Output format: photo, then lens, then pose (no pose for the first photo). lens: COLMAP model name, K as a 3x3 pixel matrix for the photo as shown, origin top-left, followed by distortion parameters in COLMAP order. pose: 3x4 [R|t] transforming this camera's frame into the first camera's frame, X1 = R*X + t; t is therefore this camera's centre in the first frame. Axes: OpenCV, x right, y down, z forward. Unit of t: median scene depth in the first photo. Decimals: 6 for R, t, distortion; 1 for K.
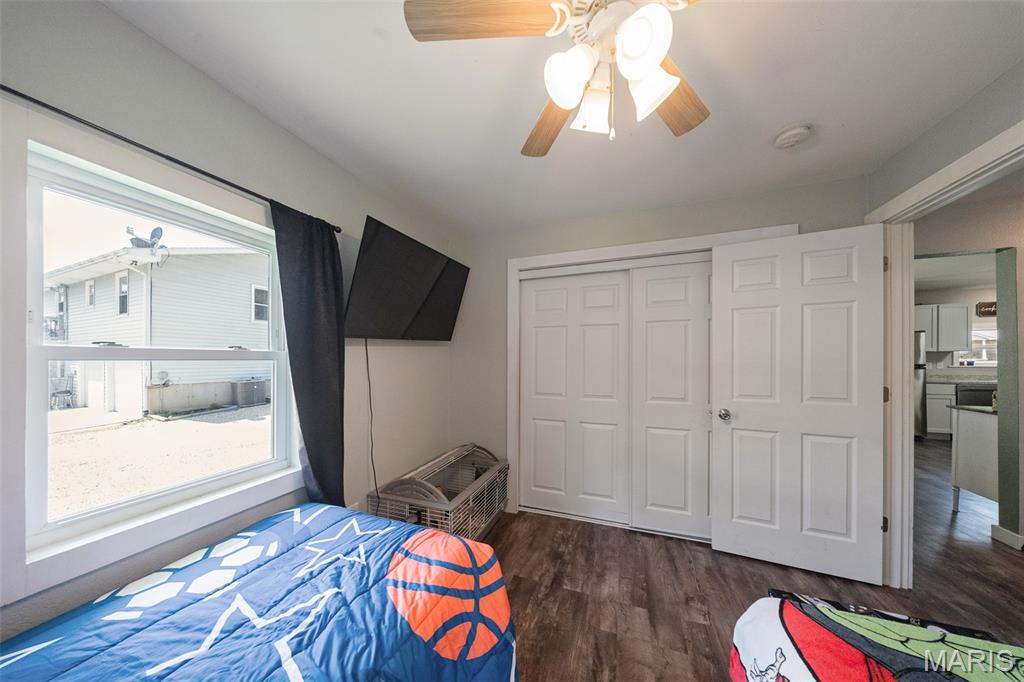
lens RADIAL K [[305.7, 0, 513.0], [0, 305.7, 361.8], [0, 0, 1]] dist [0.000016, -0.000003]
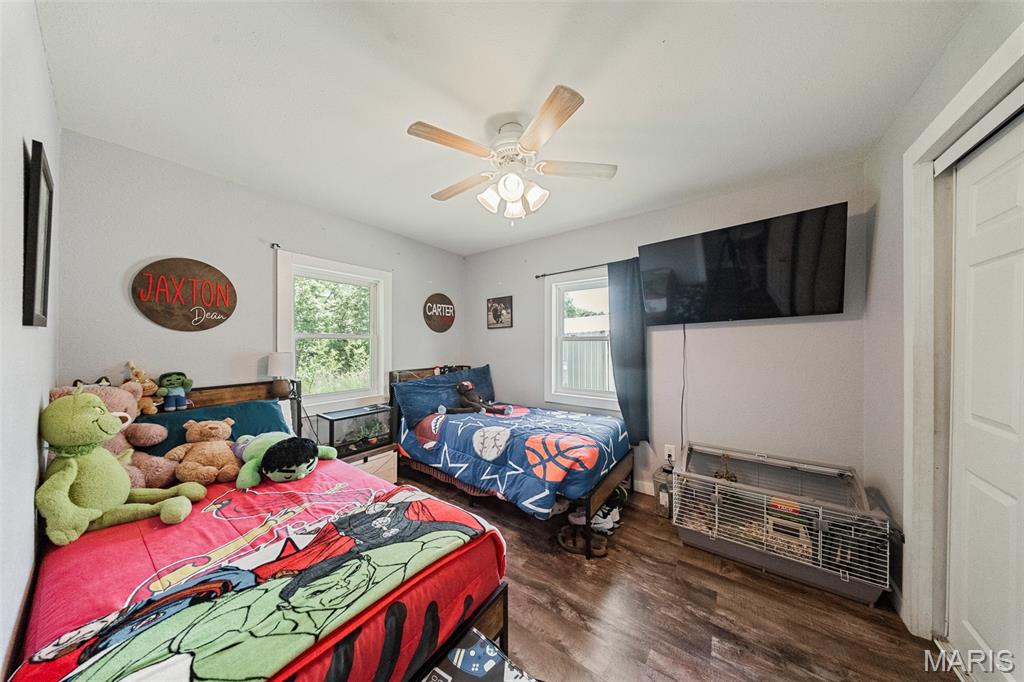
lens RADIAL K [[295.5, 0, 512.0], [0, 295.5, 341.0], [0, 0, 1]] dist [0.000148, -0.000003]
pose [[-0.271614, -0.003786, -0.962399, 1.207508], [-0.001894, 0.999992, -0.003400, 0.000672], [0.962405, 0.000899, -0.271619, 0.849106]]
